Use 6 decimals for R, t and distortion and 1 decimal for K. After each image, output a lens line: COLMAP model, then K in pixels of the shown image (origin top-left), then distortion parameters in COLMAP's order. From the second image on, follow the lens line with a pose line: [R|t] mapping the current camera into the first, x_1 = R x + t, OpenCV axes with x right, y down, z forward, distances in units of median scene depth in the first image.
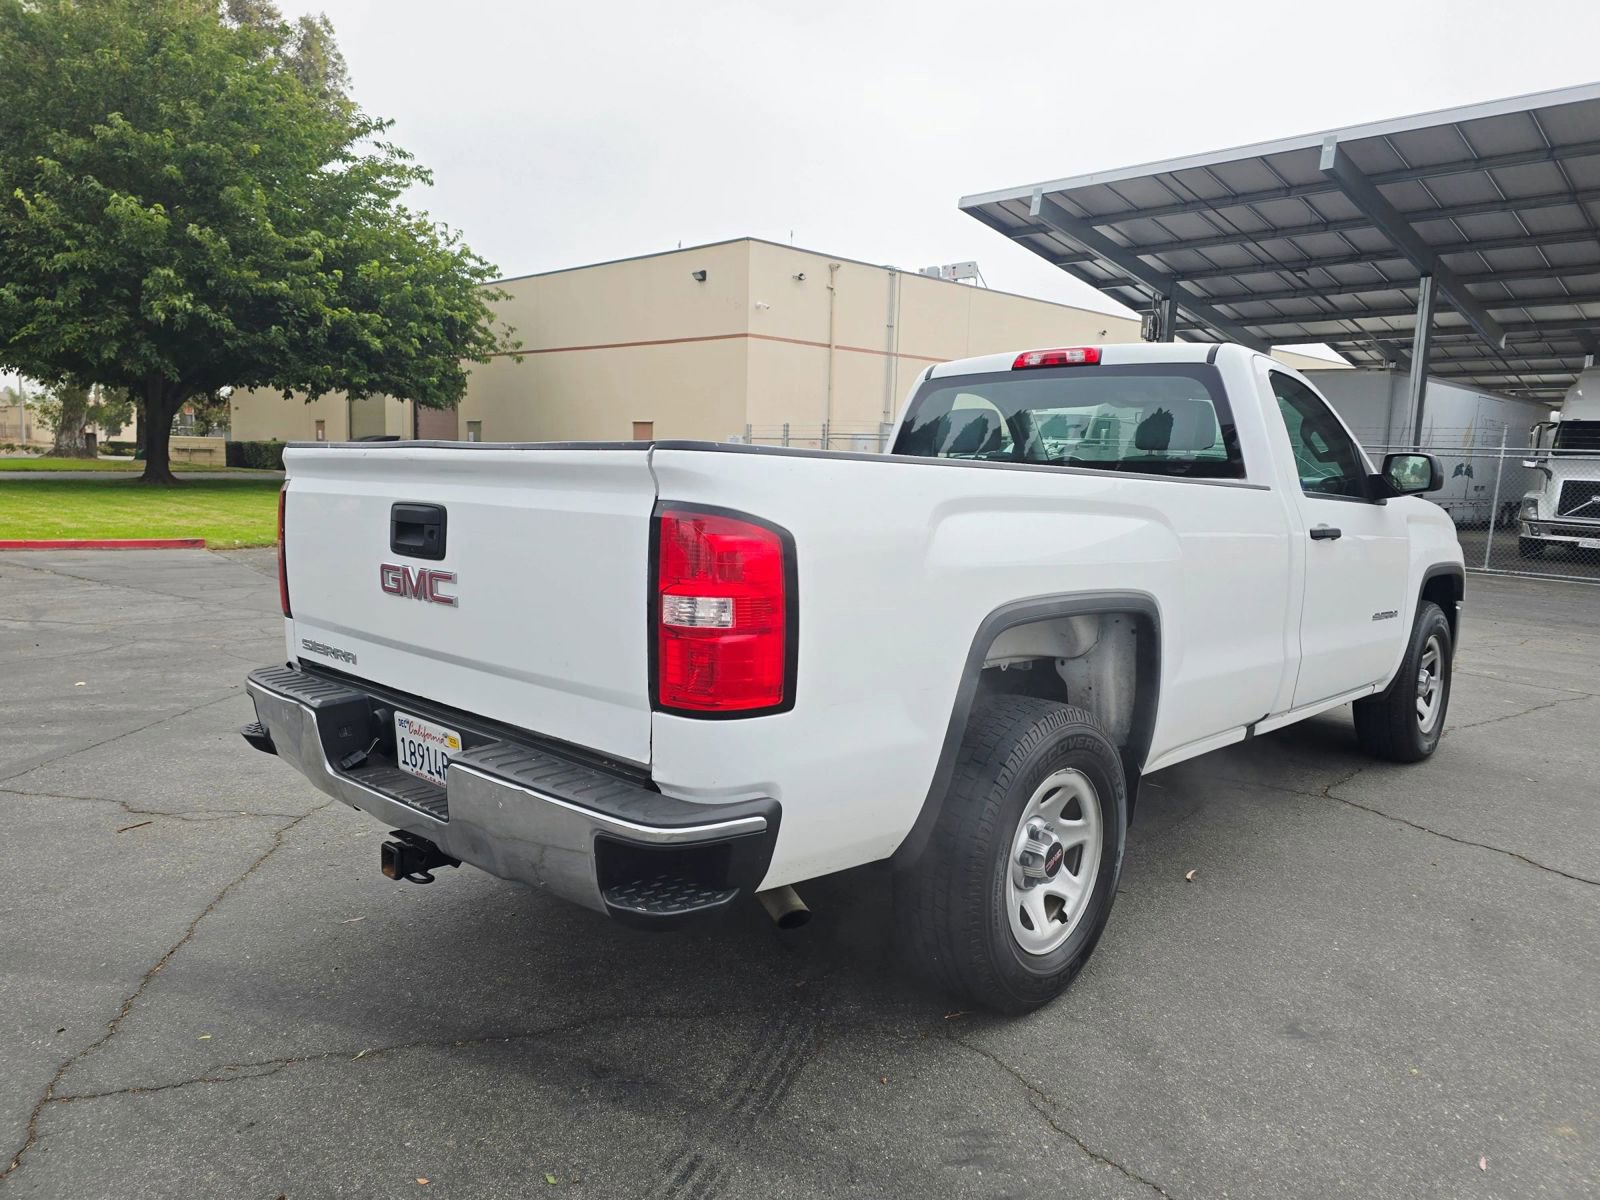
lens RADIAL K [[1070.9, 0, 814.2], [0, 1070.9, 604.8], [0, 0, 1]] dist [0.048921, -0.043689]
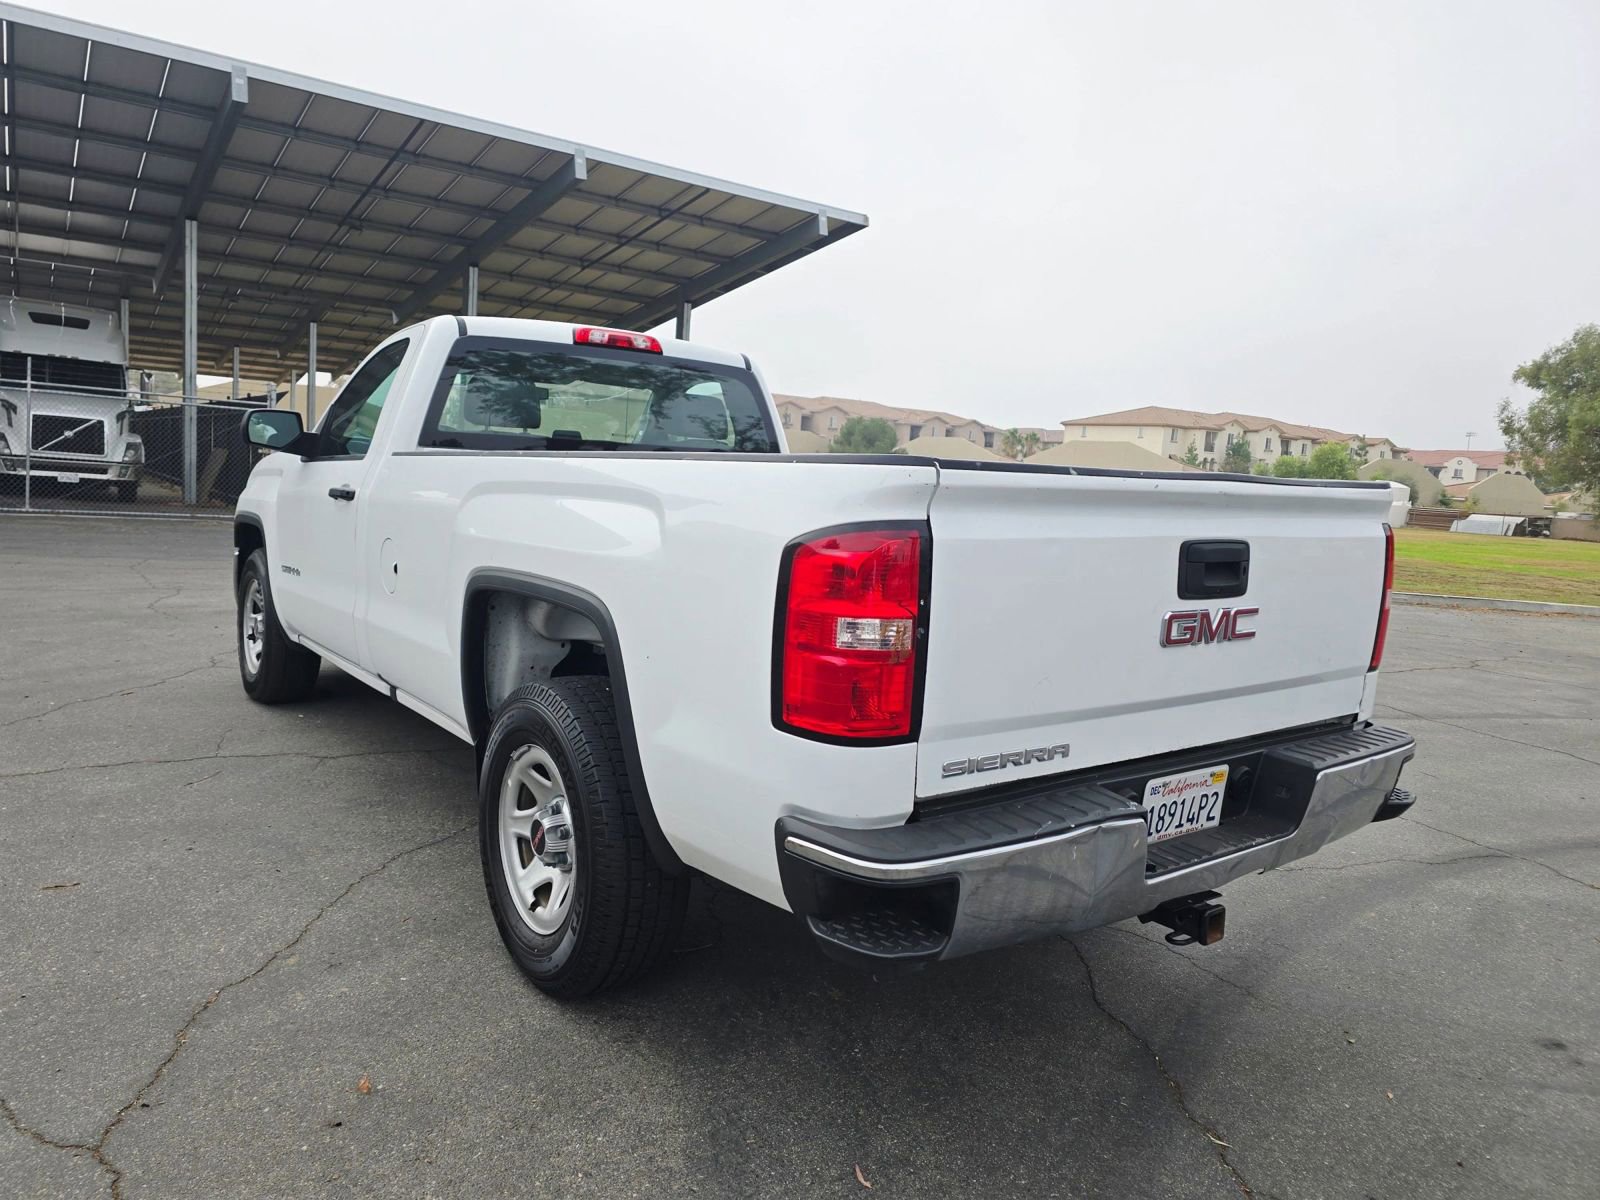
lens RADIAL K [[1070.9, 0, 792.4], [0, 1070.9, 596.3], [0, 0, 1]] dist [0.048921, -0.043689]
pose [[0.179675, -0.133146, 0.974674, -0.531442], [0.070083, 0.990013, 0.122322, -0.073485], [-0.981226, 0.046330, 0.187212, 0.467249]]
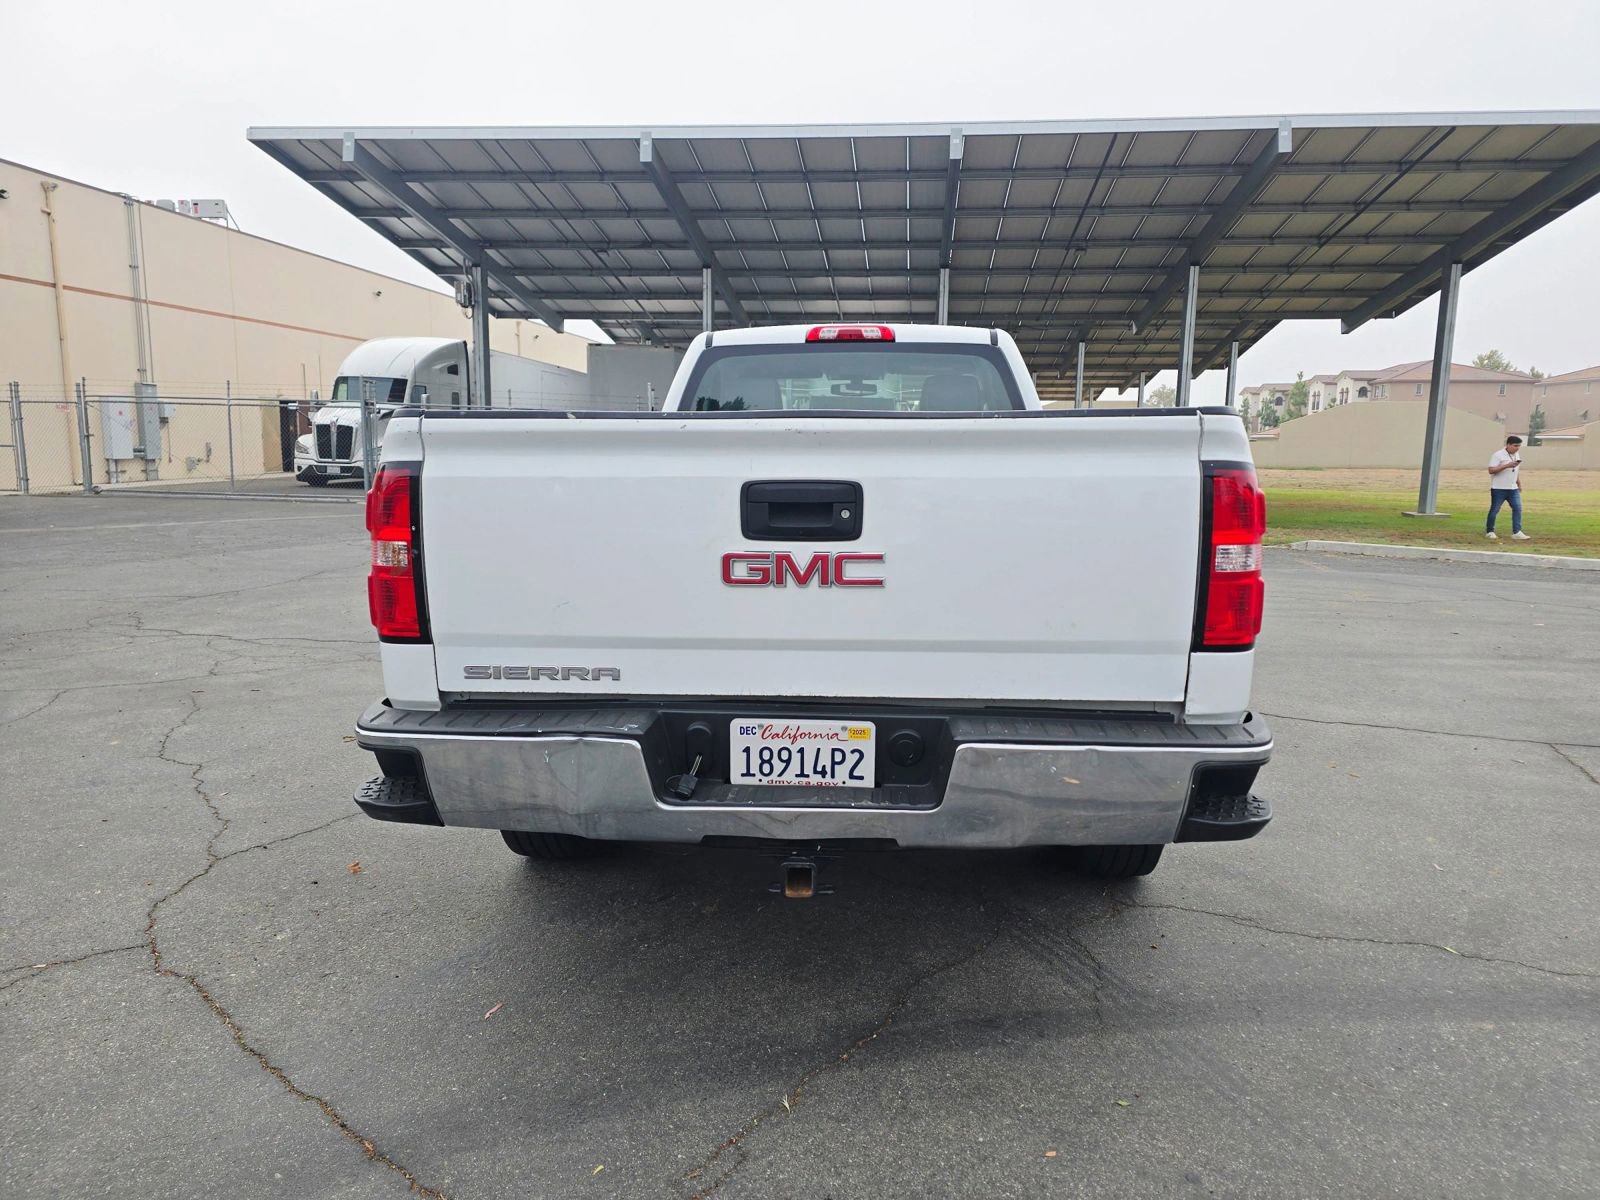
lens RADIAL K [[1070.9, 0, 811.4], [0, 1070.9, 601.9], [0, 0, 1]] dist [0.048921, -0.043689]
pose [[0.775290, -0.109723, 0.622002, -0.365884], [0.092946, 0.993893, 0.059473, -0.017818], [-0.624729, 0.011704, 0.780754, 0.116930]]
